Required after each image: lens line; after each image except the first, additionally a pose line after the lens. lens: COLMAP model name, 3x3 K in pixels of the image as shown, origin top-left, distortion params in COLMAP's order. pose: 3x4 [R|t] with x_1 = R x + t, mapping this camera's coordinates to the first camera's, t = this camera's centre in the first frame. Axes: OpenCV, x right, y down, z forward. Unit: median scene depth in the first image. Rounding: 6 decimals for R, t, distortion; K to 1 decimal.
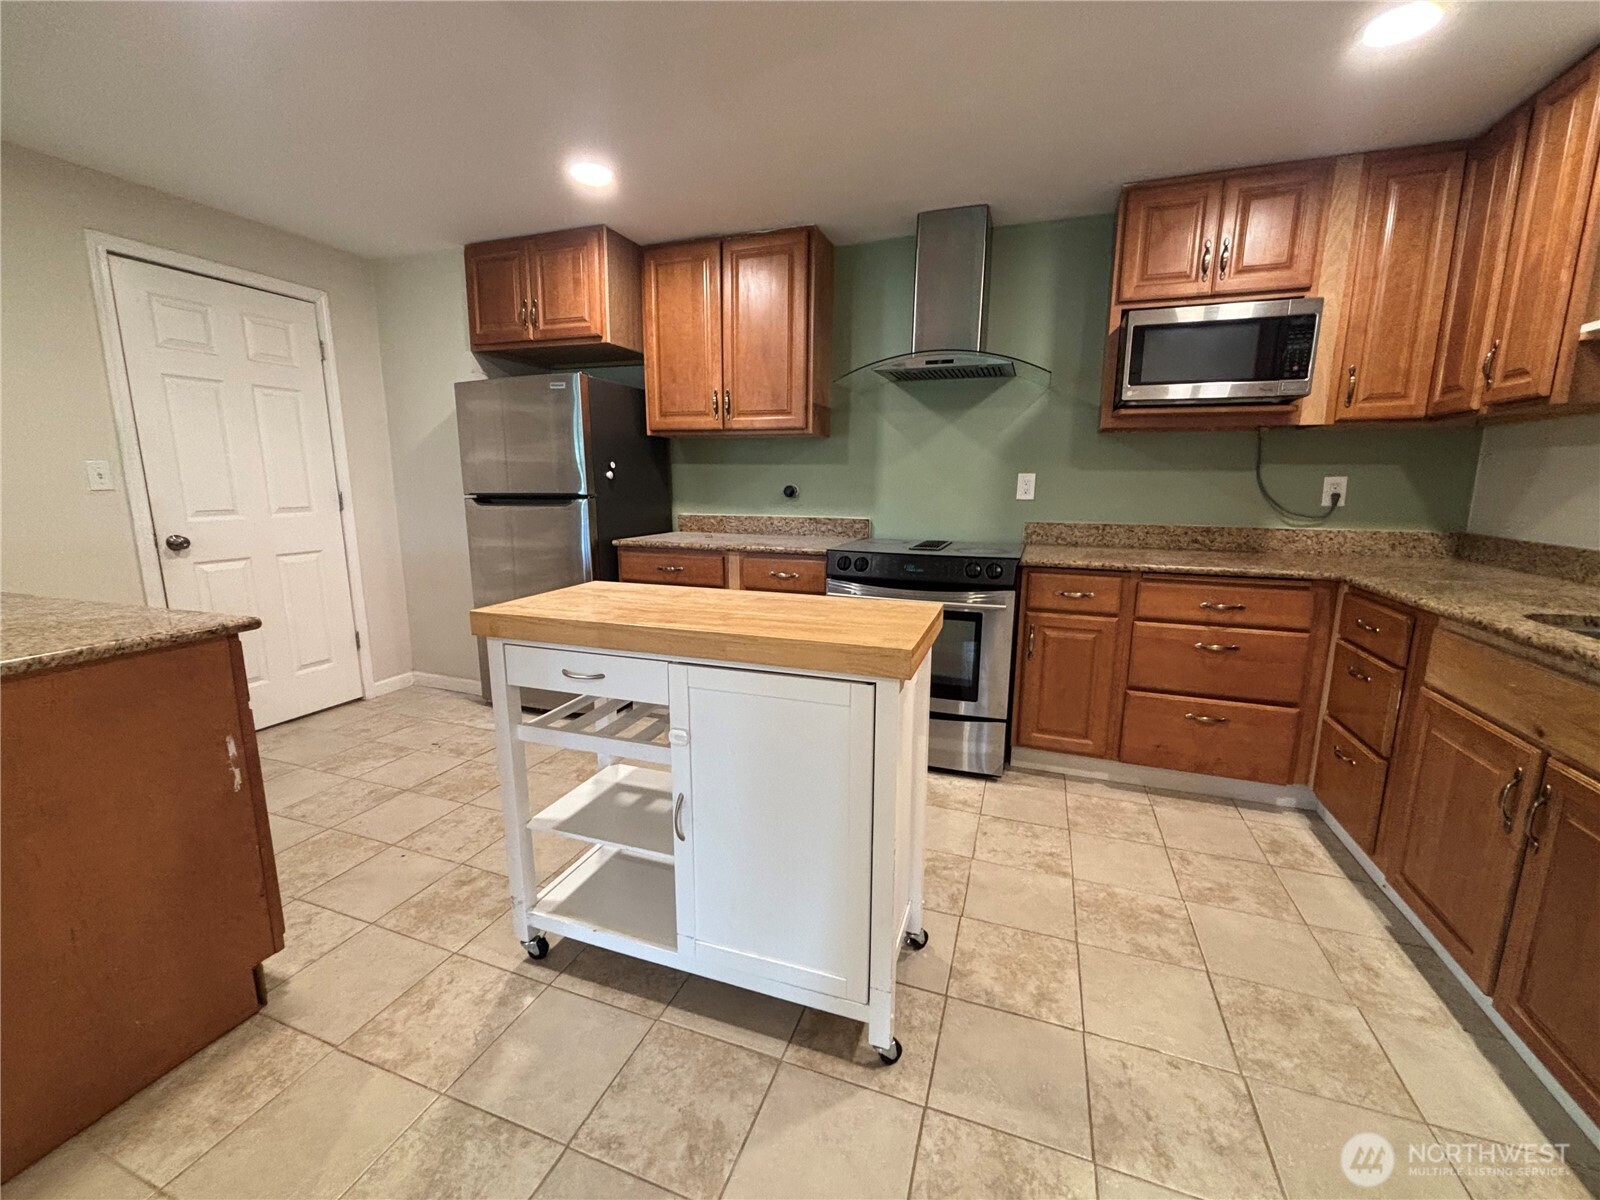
lens RADIAL K [[650.4, 0, 799.8], [0, 650.4, 602.3], [0, 0, 1]] dist [0.002162, -0.000405]
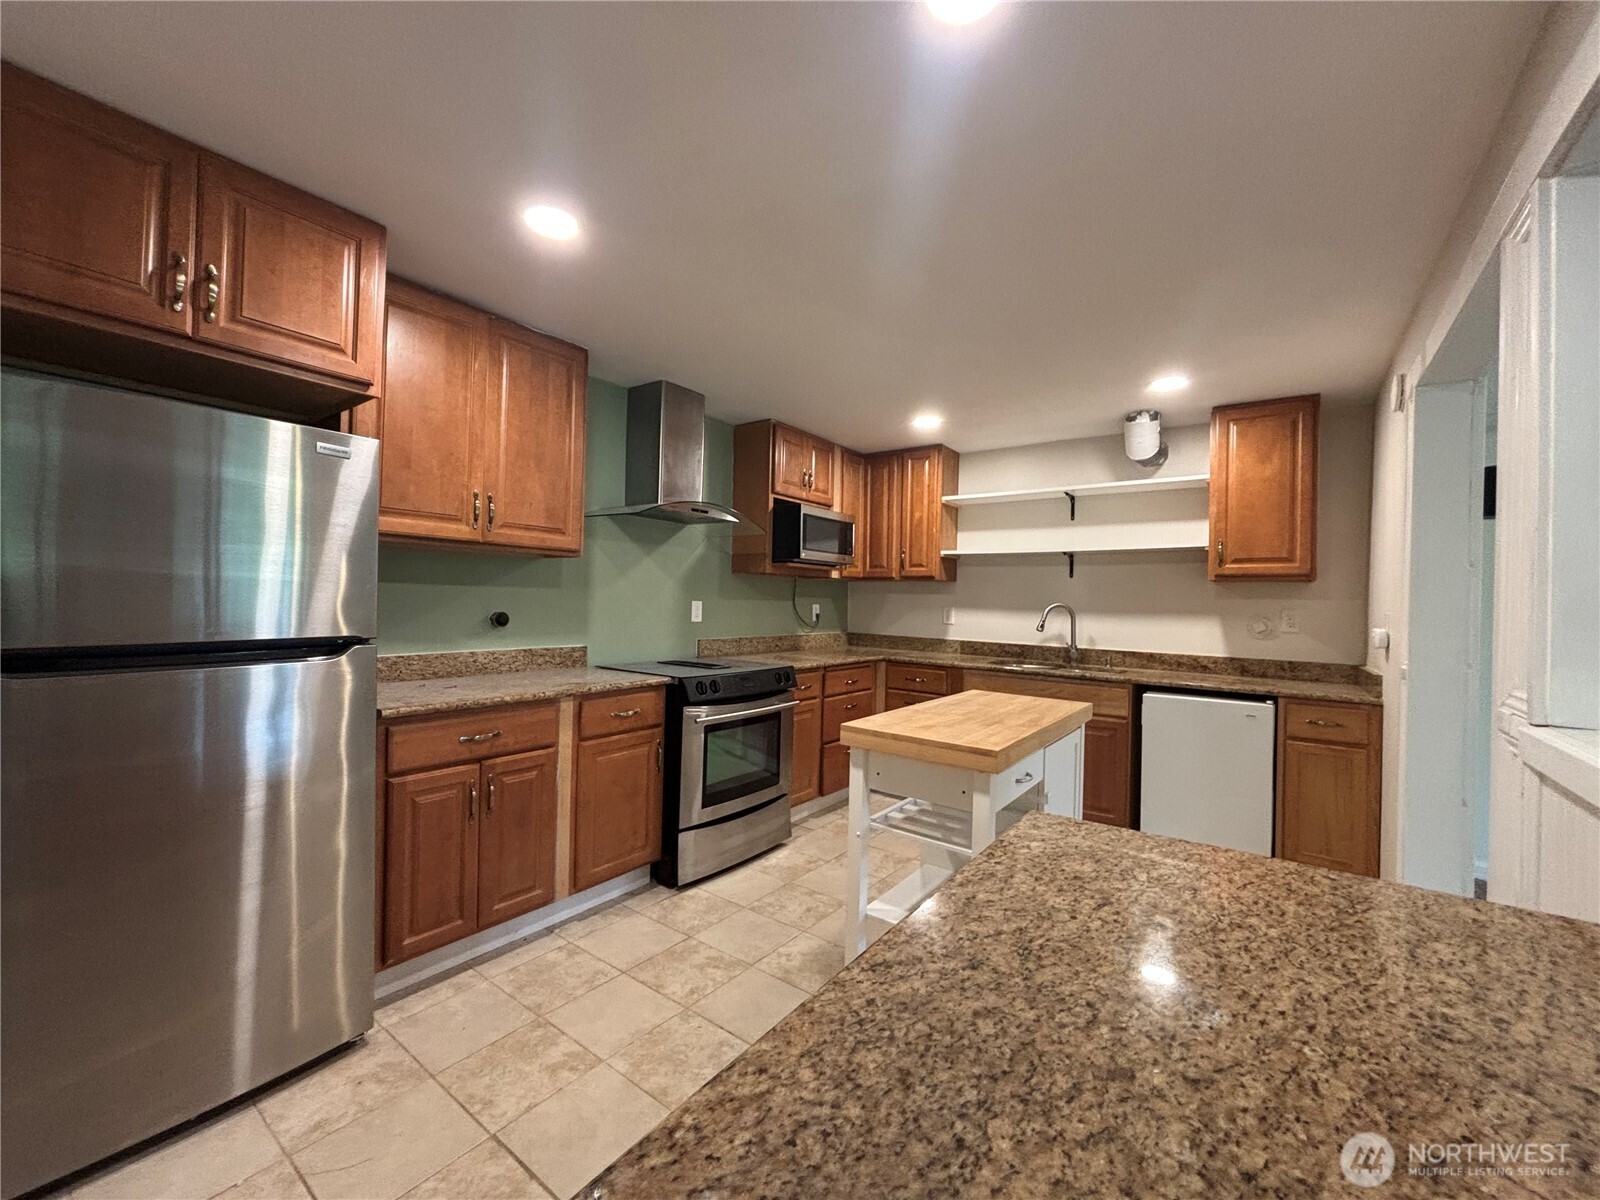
lens RADIAL K [[650.4, 0, 800.4], [0, 650.4, 592.5], [0, 0, 1]] dist [0.002162, -0.000405]
pose [[0.284651, 0.011688, 0.958560, -0.798010], [0.154380, 0.986315, -0.057871, -0.113668], [-0.946119, 0.164456, 0.278951, 0.473897]]
